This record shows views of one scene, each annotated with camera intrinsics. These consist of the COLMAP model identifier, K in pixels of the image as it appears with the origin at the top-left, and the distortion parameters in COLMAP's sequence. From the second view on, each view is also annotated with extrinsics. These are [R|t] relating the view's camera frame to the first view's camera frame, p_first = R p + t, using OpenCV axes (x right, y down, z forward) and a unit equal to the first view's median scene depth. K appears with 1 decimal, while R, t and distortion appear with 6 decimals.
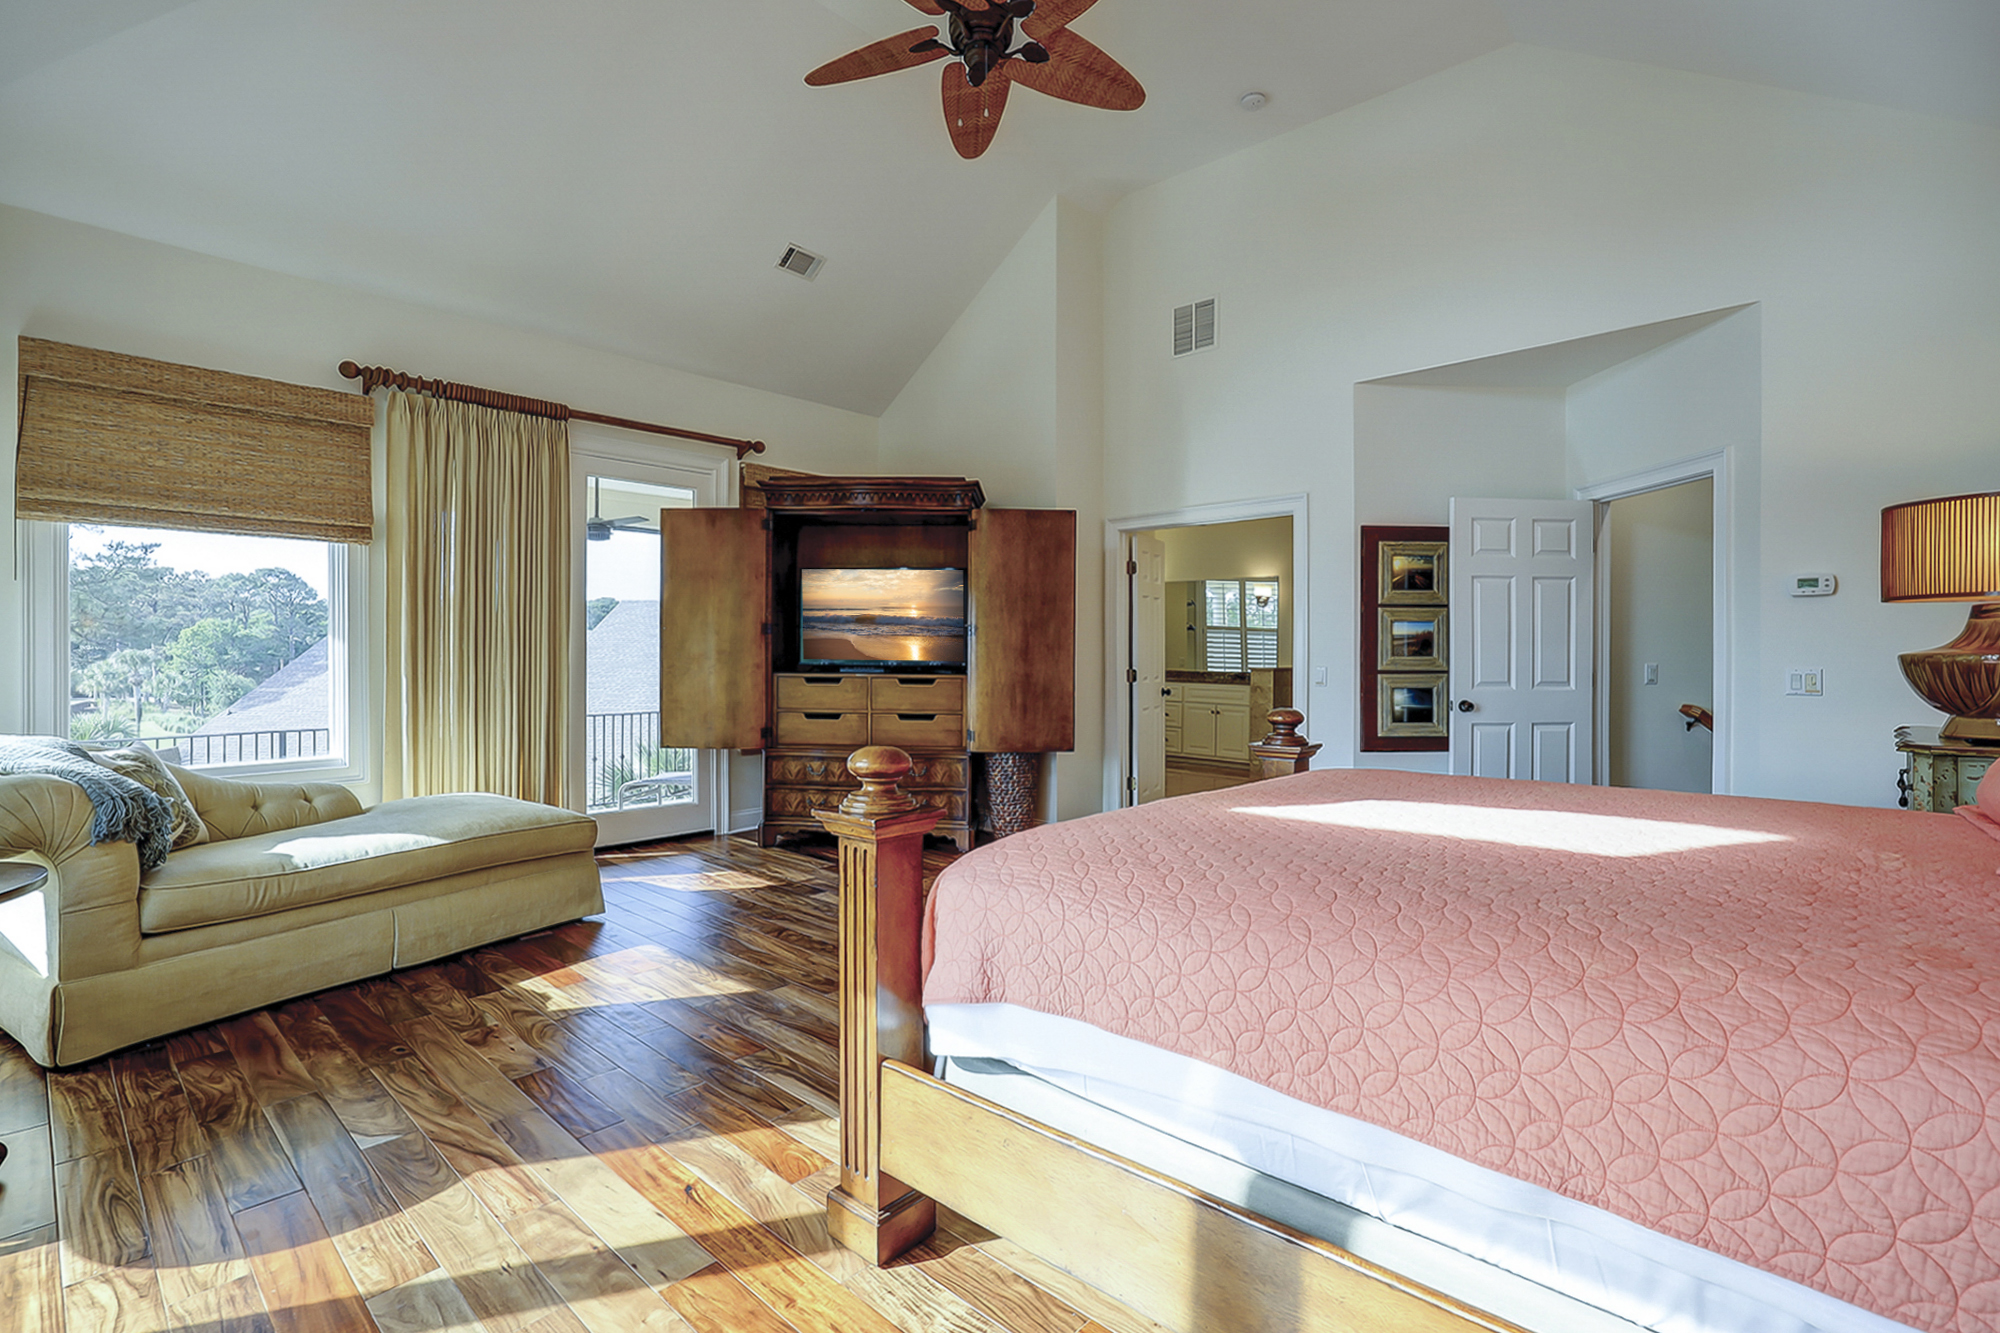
lens RADIAL K [[924.7, 0, 1000.0], [0, 924.7, 666.5], [0, 0, 1]] dist [-0.000925, 0.000016]
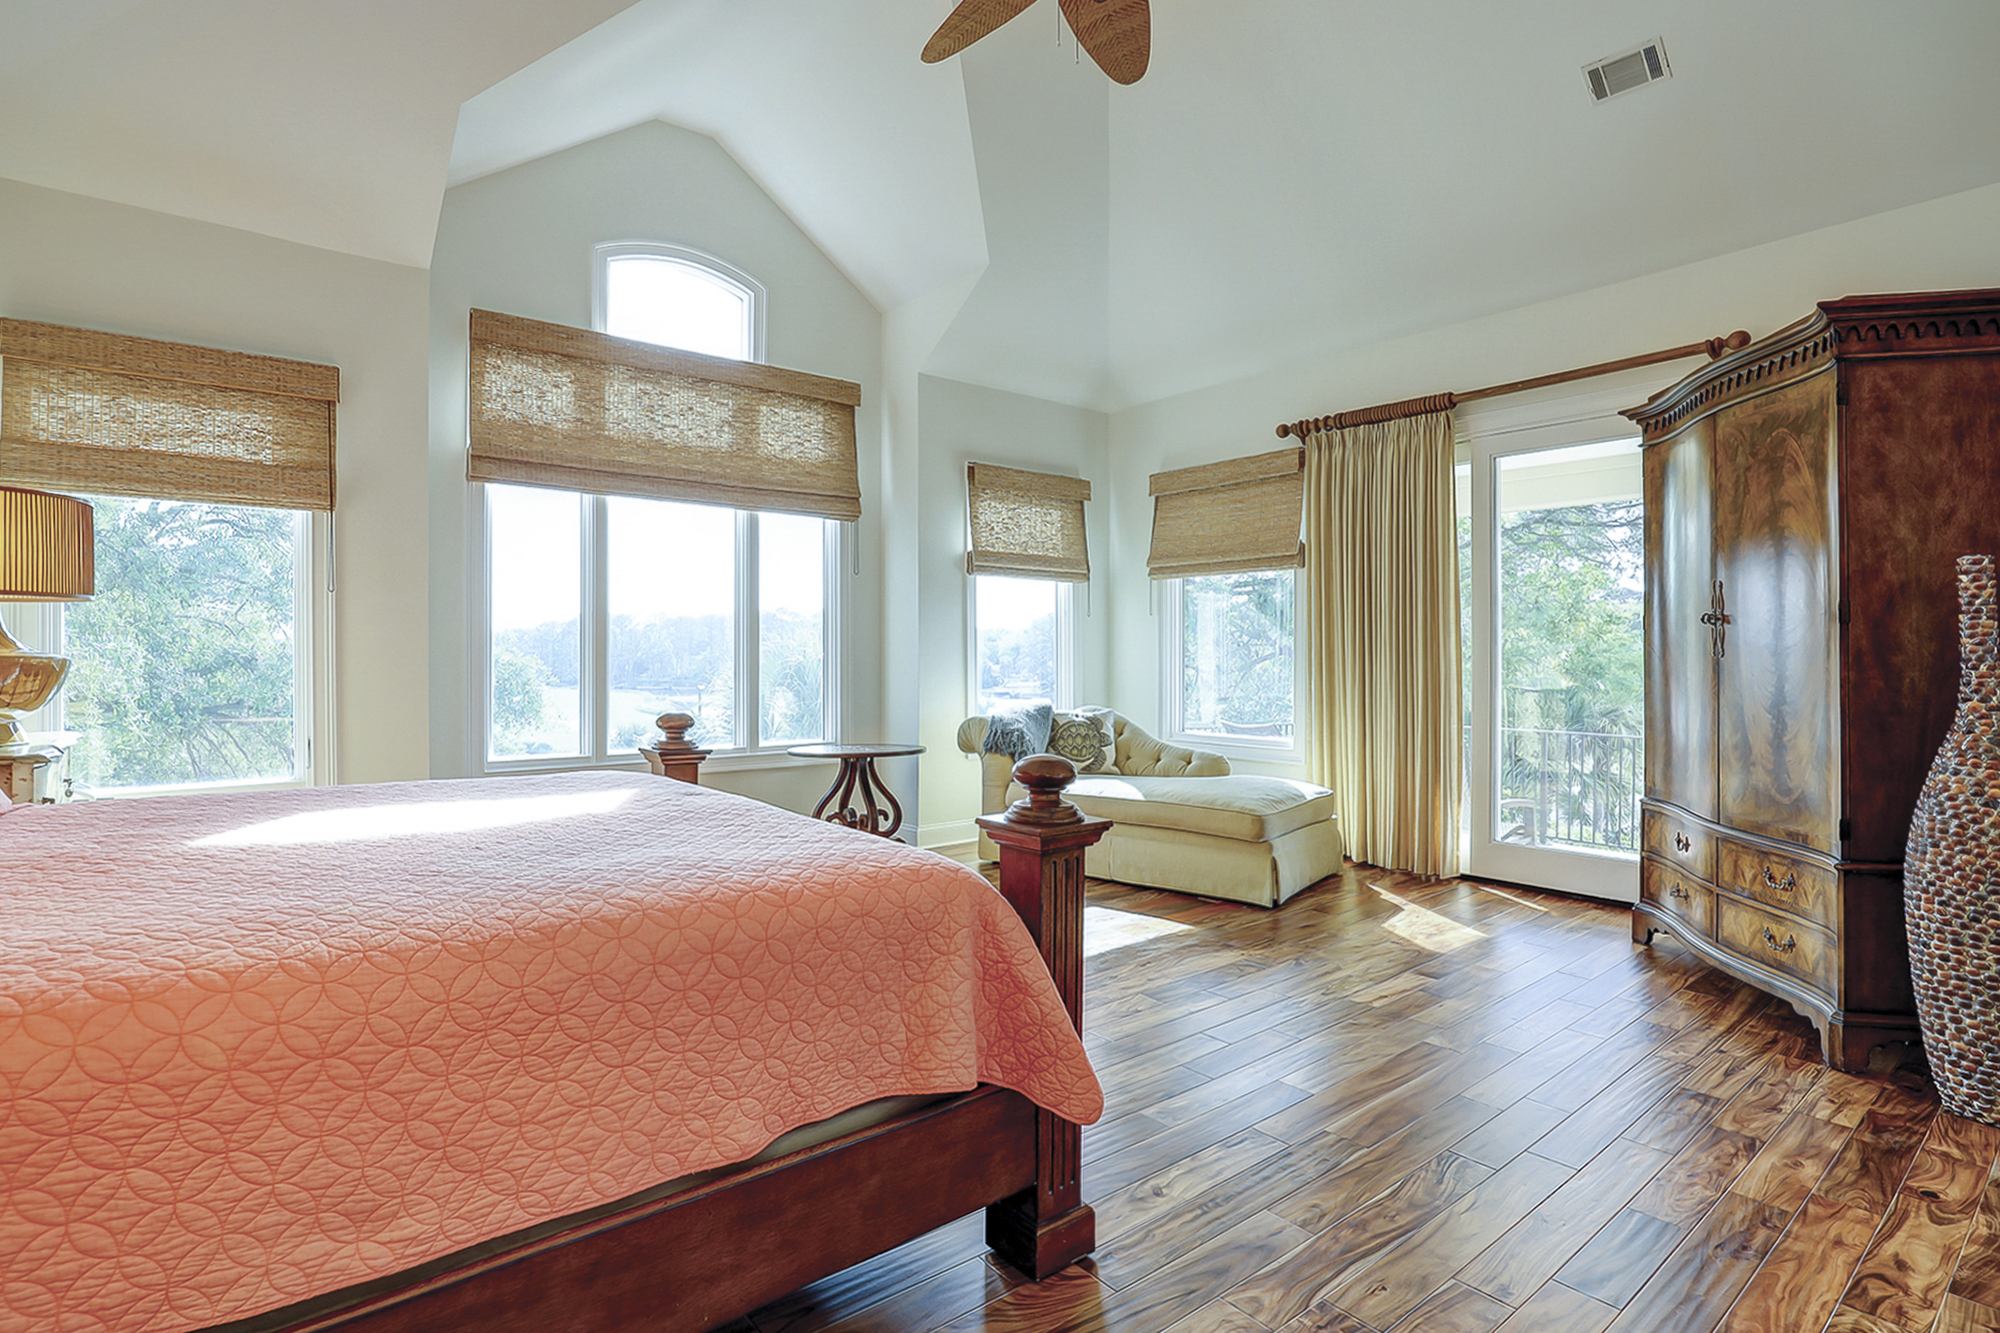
lens RADIAL K [[983.7, 0, 1000.0], [0, 983.7, 666.5], [0, 0, 1]] dist [-0.000084, 0.000015]
pose [[-0.120611, 0.010427, -0.992645, 0.641949], [-0.013790, 0.999831, 0.012178, -0.011885], [0.992604, 0.015158, -0.120447, 0.751165]]
